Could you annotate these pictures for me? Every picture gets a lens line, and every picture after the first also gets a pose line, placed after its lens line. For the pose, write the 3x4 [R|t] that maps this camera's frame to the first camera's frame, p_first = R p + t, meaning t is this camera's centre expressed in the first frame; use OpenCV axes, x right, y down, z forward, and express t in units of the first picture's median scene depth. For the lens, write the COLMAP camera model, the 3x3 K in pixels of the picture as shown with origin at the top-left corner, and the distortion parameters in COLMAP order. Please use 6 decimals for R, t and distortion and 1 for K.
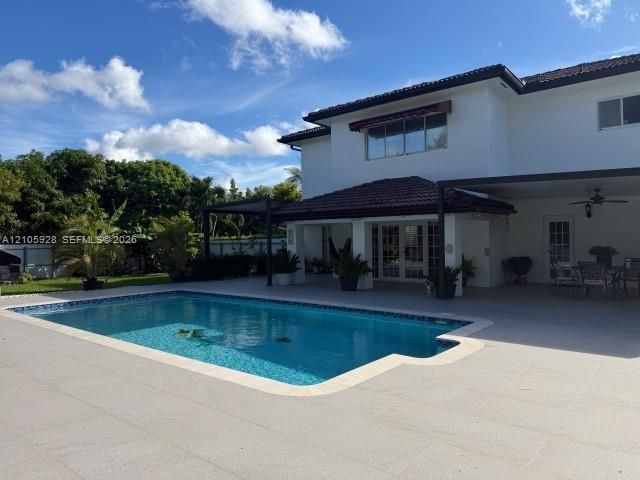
lens RADIAL K [[450.9, 0, 319.1], [0, 450.9, 234.2], [0, 0, 1]] dist [0.068358, -0.090833]
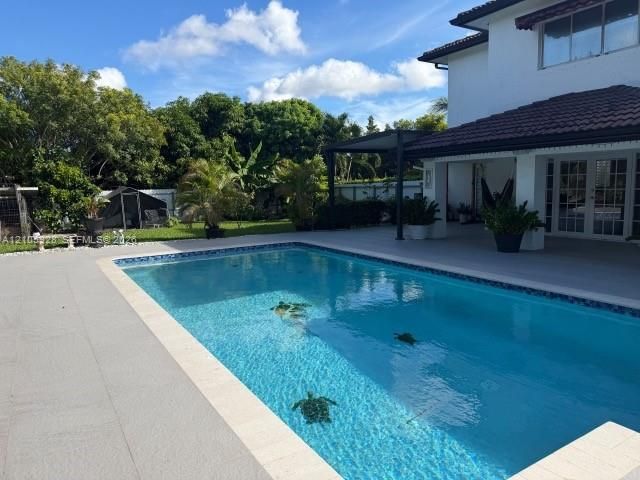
lens RADIAL K [[450.9, 0, 319.1], [0, 450.9, 234.2], [0, 0, 1]] dist [0.068358, -0.090833]
pose [[0.948357, 0.024141, -0.316286, 0.005632], [0.016486, 0.992001, 0.125150, 0.000110], [0.316777, -0.123901, 0.940373, 0.134509]]
